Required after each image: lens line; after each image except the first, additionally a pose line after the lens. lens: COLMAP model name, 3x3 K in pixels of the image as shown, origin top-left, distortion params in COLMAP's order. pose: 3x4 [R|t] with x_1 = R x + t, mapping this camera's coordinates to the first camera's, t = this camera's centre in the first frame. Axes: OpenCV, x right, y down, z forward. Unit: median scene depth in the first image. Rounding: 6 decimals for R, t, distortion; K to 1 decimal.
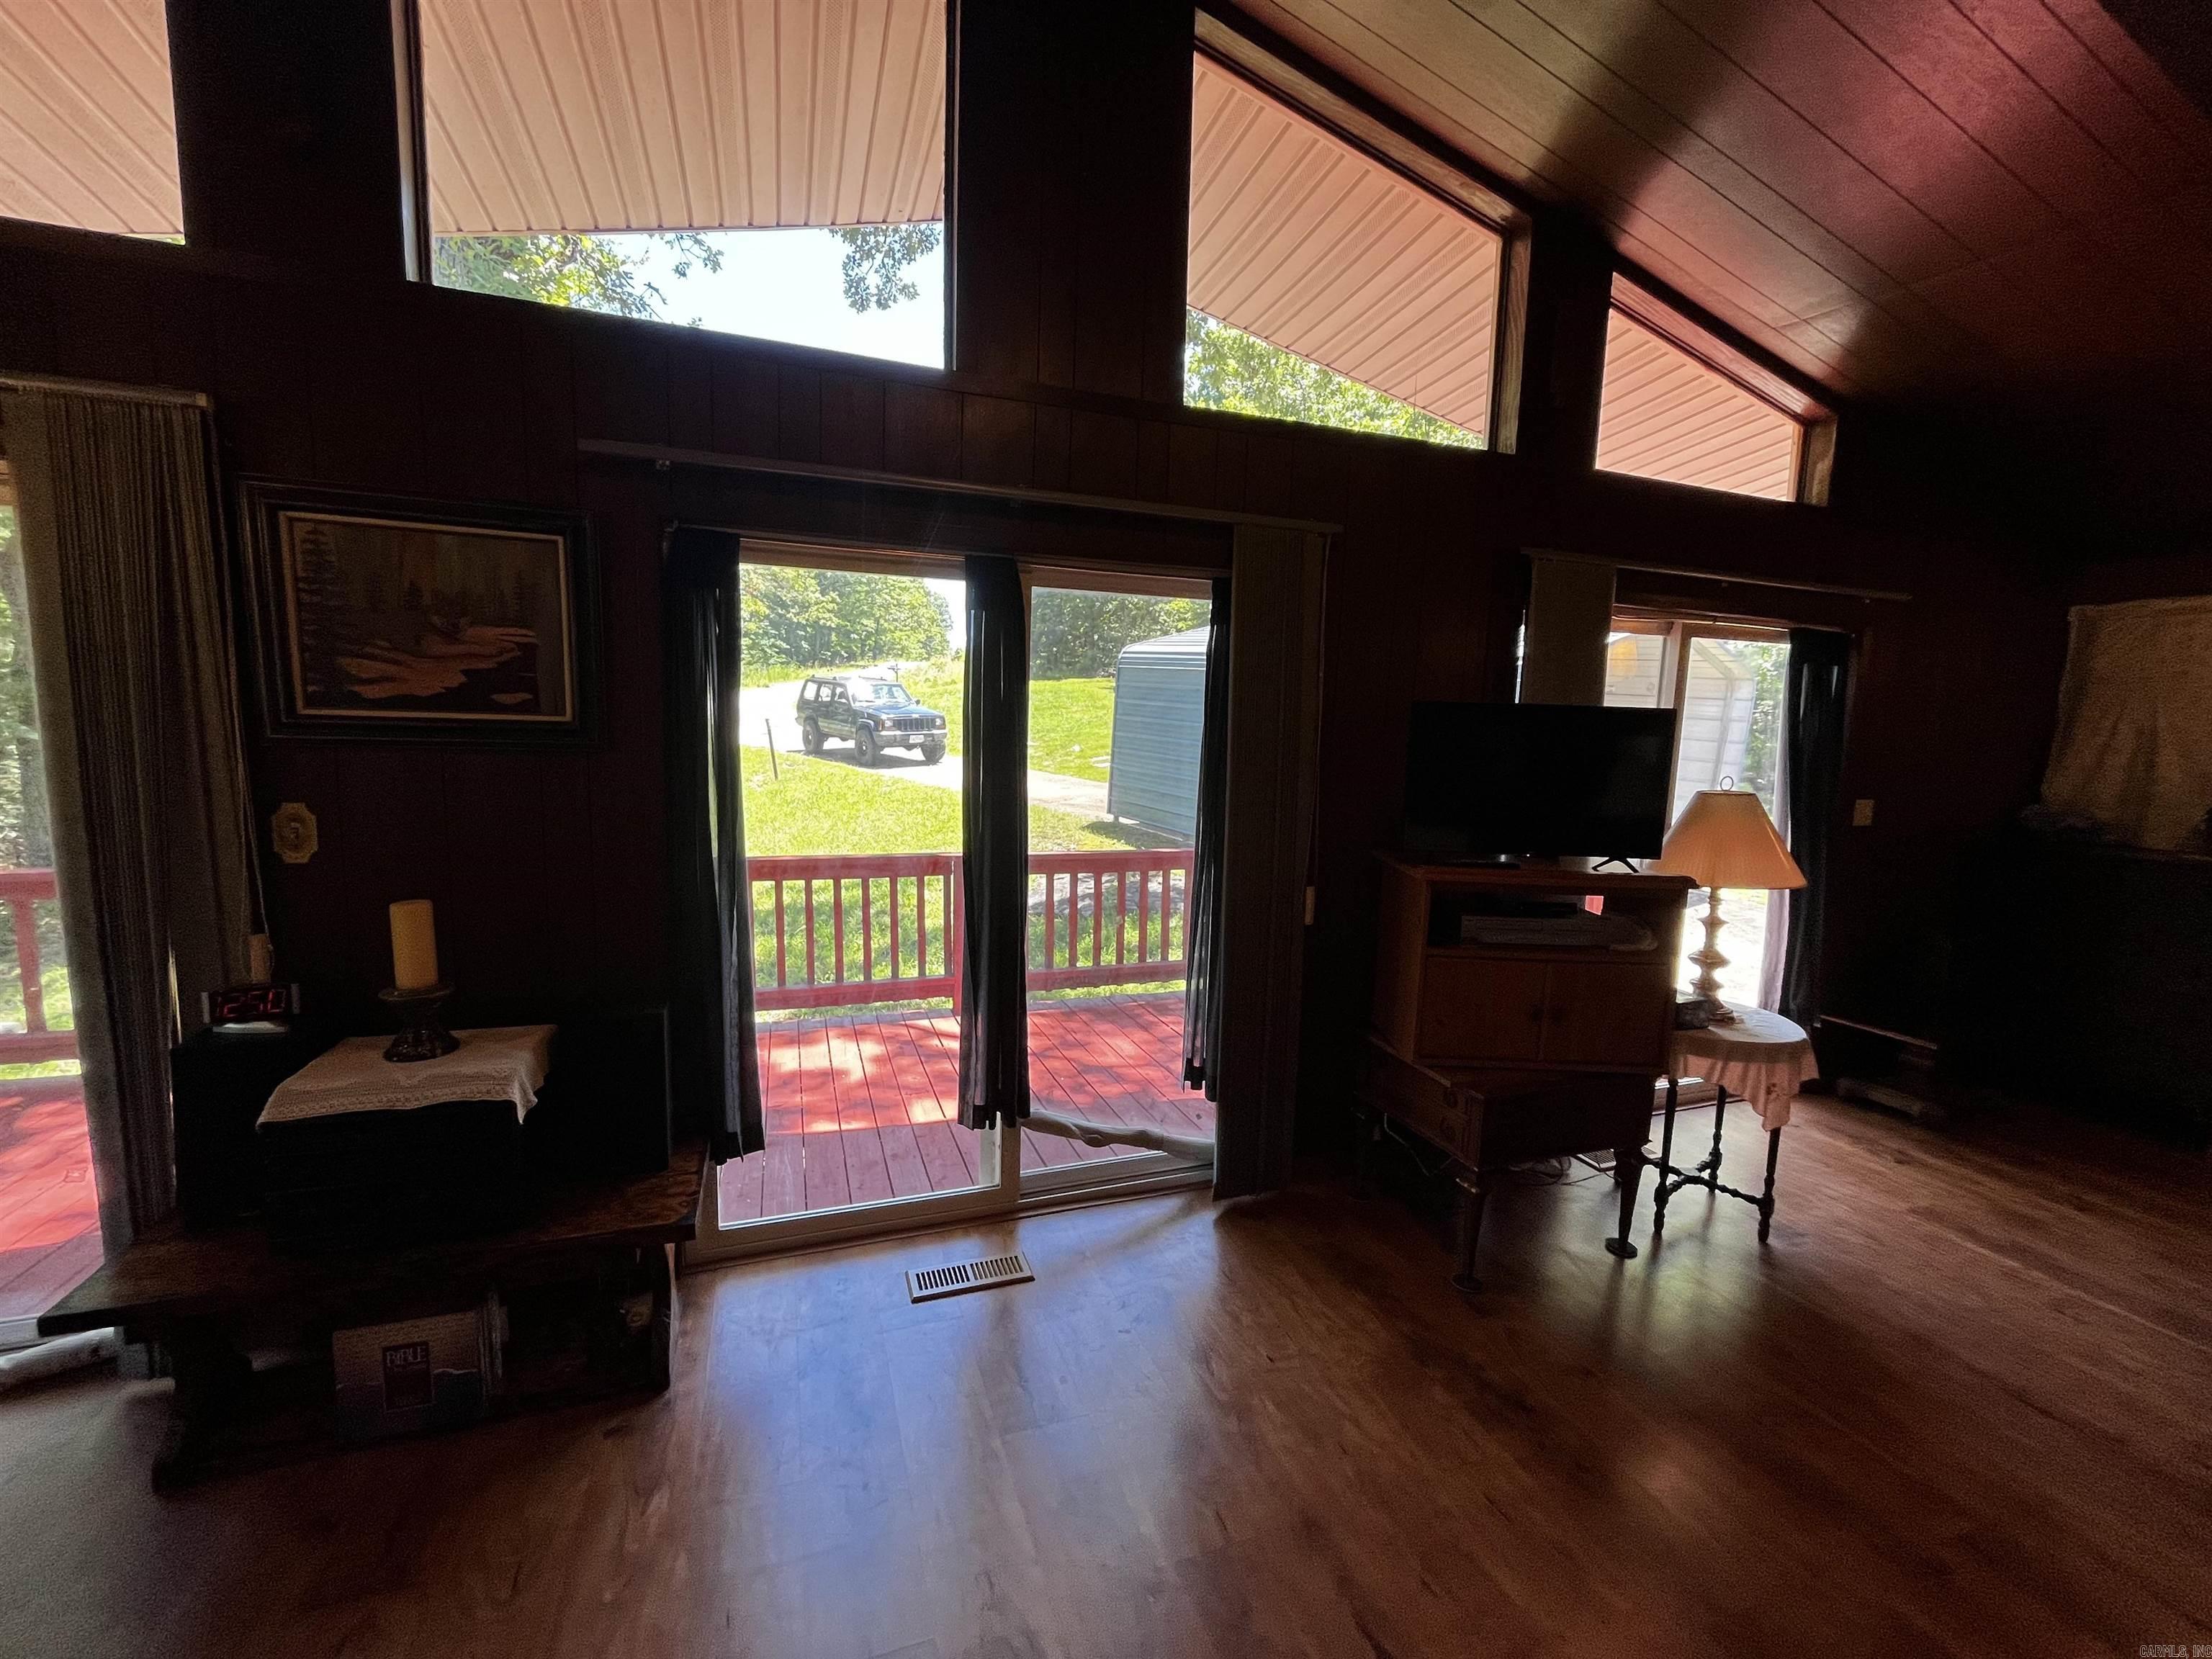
lens RADIAL K [[895.7, 0, 1098.5], [0, 895.7, 832.9], [0, 0, 1]] dist [-0.003398, 0.000037]
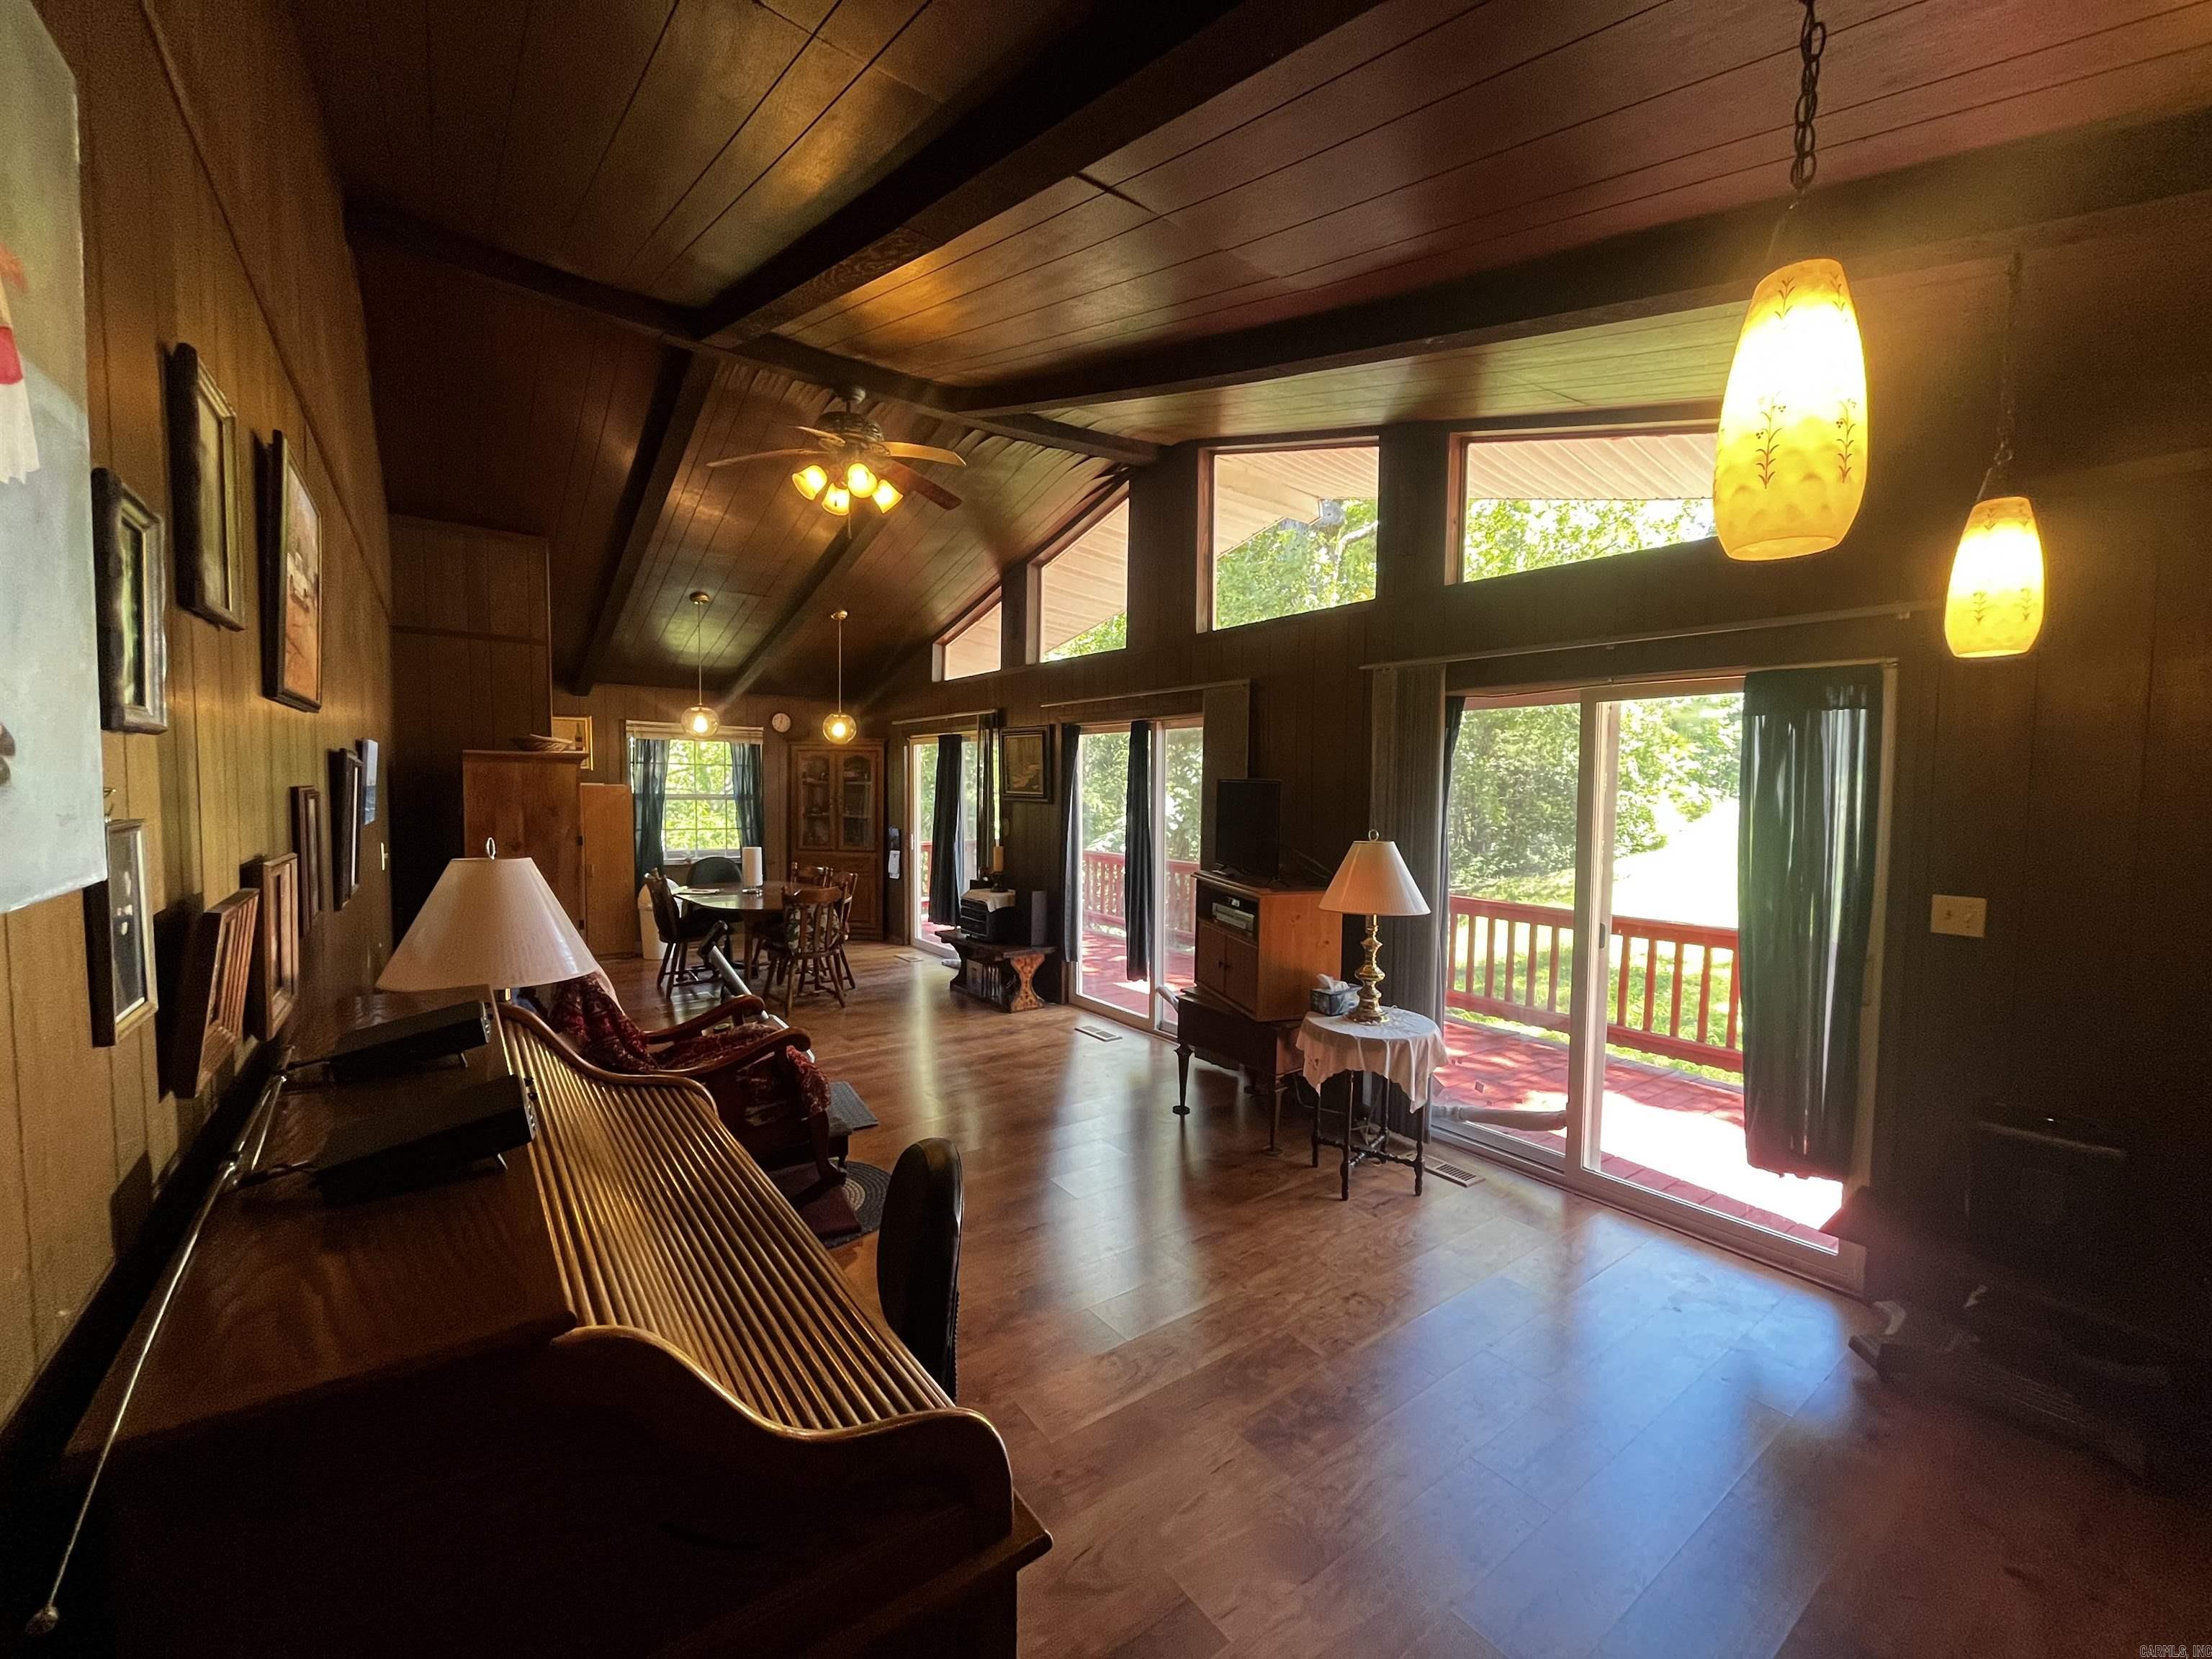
lens RADIAL K [[895.7, 0, 1098.5], [0, 895.7, 832.9], [0, 0, 1]] dist [-0.003398, 0.000037]
pose [[0.284577, 0.032725, -0.958094, 2.520769], [-0.118036, 0.993009, -0.001142, -0.017205], [0.951359, 0.113415, 0.286451, 0.363092]]
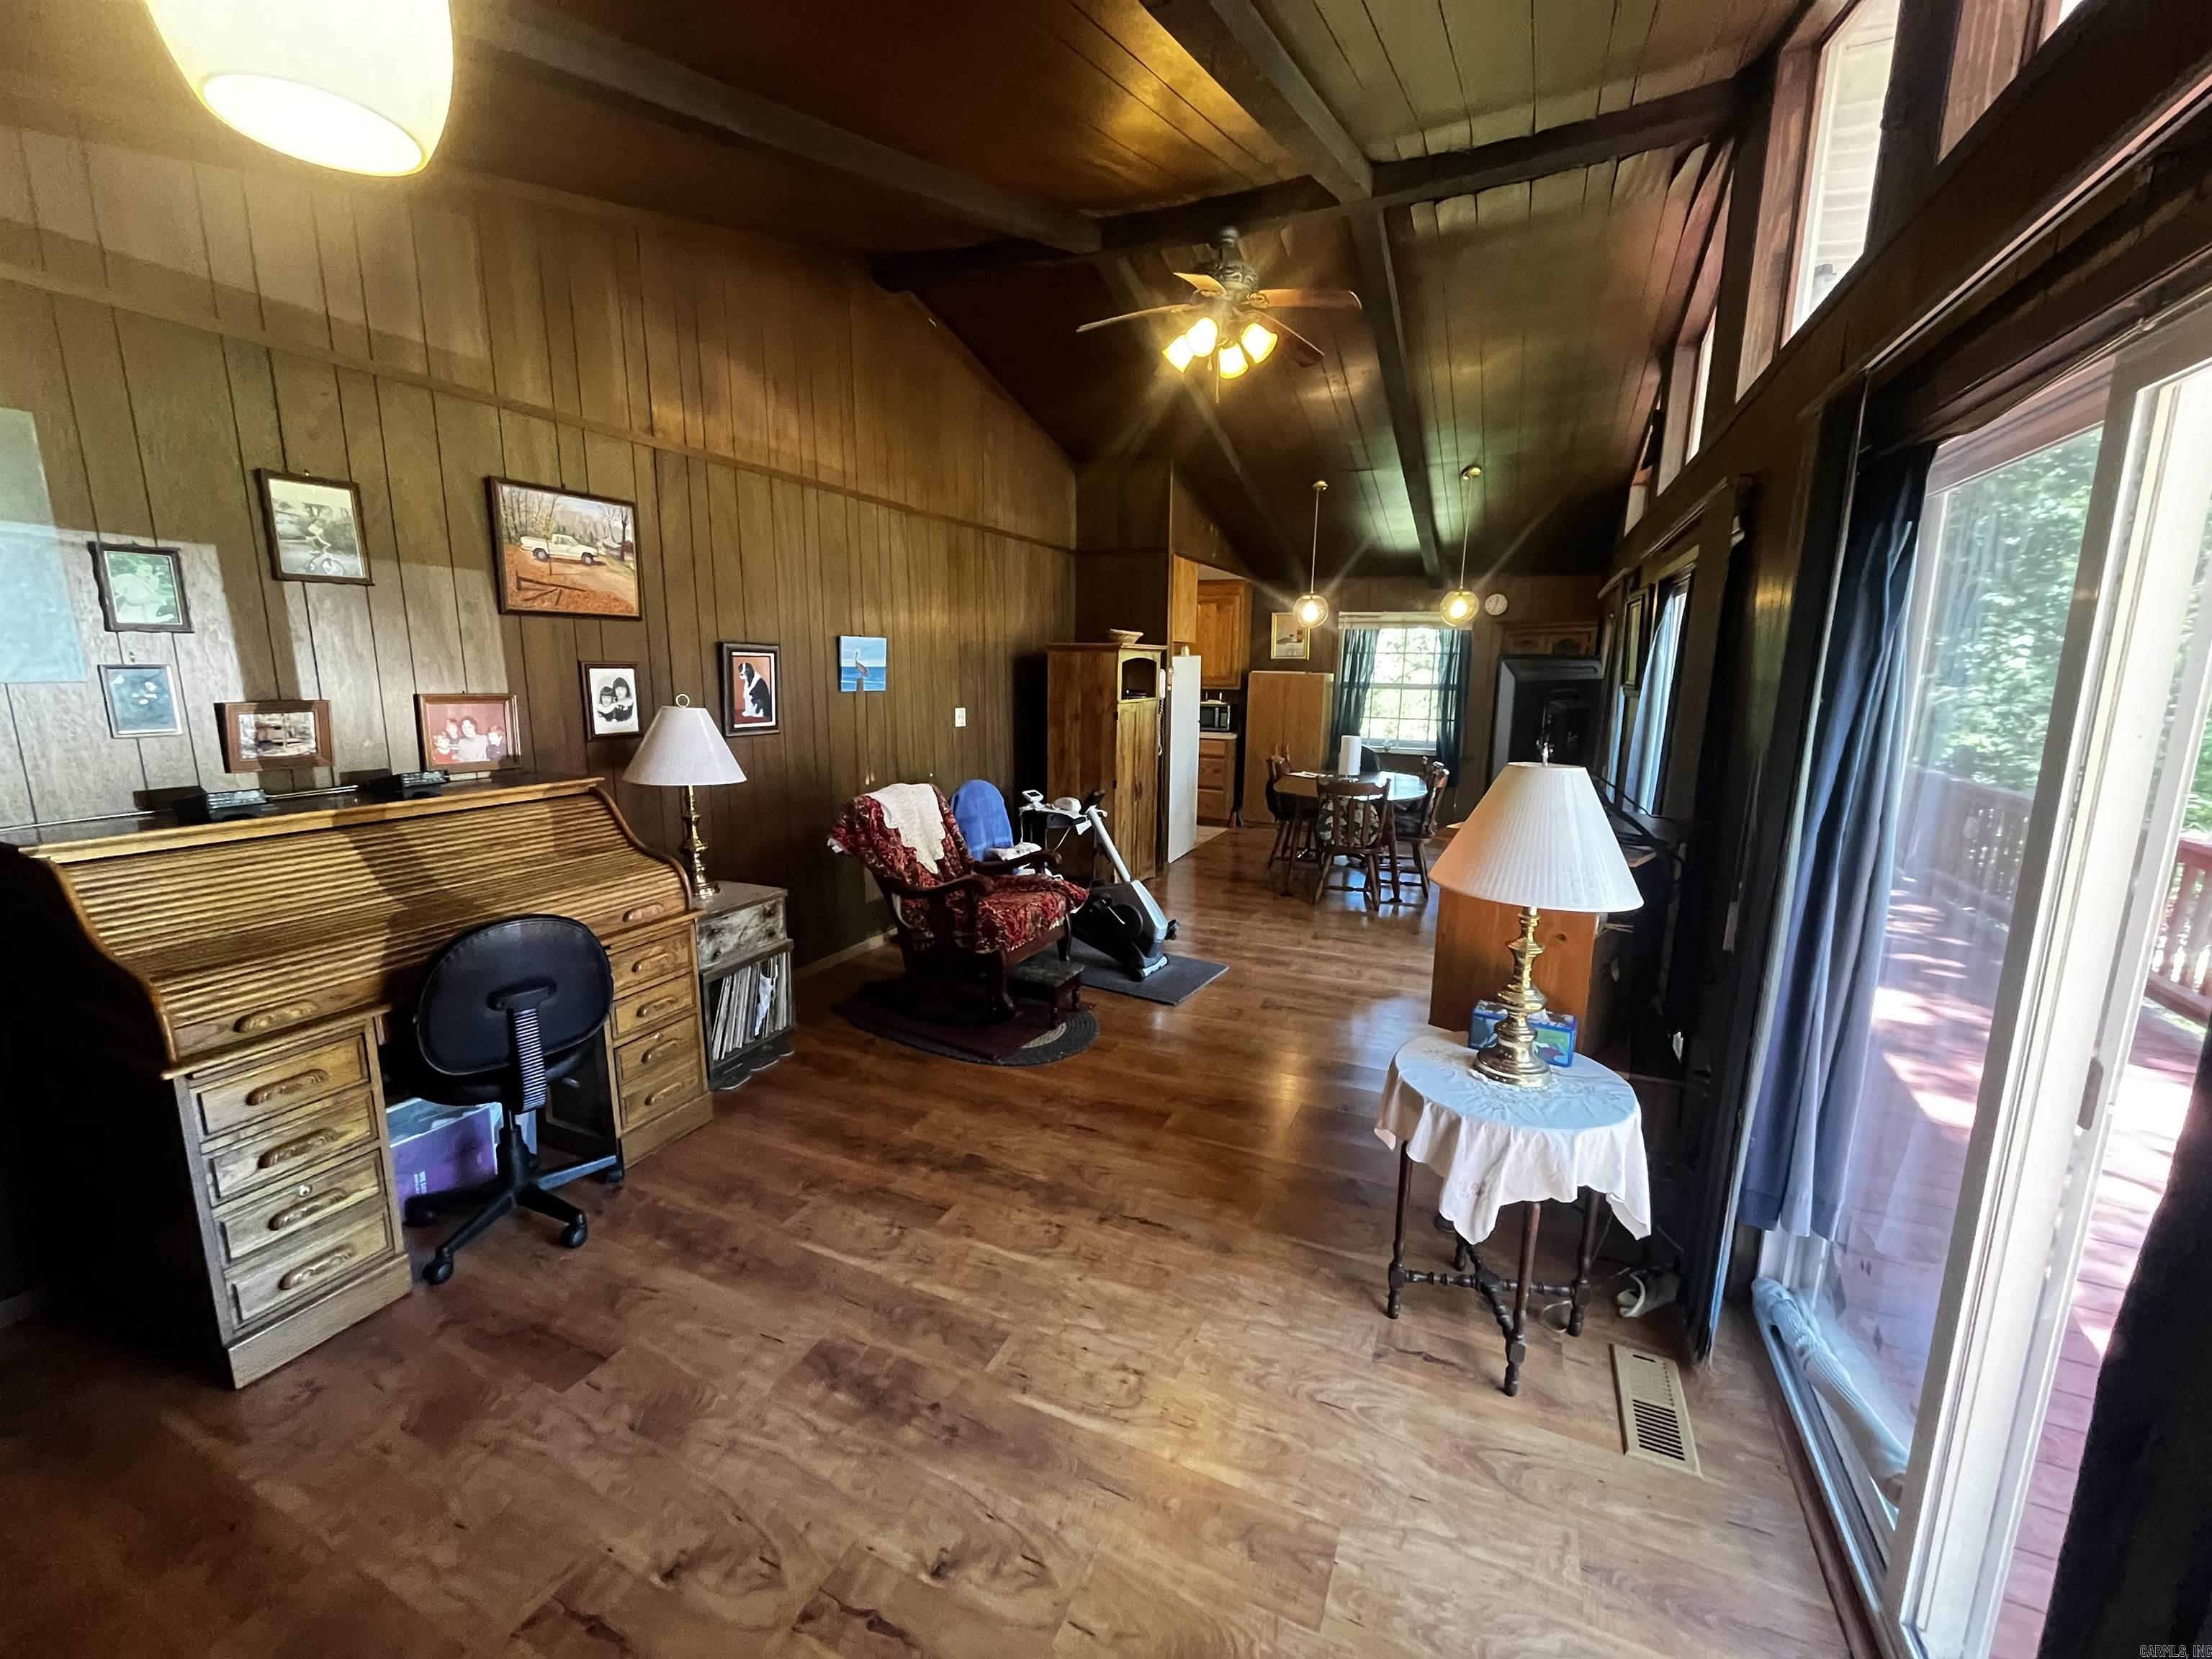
lens RADIAL K [[895.7, 0, 1098.5], [0, 895.7, 832.9], [0, 0, 1]] dist [-0.003398, 0.000037]
pose [[-0.692716, 0.102075, -0.713951, 2.012030], [-0.110848, 0.963102, 0.245248, -0.180687], [0.712641, 0.249027, -0.655841, 1.703225]]
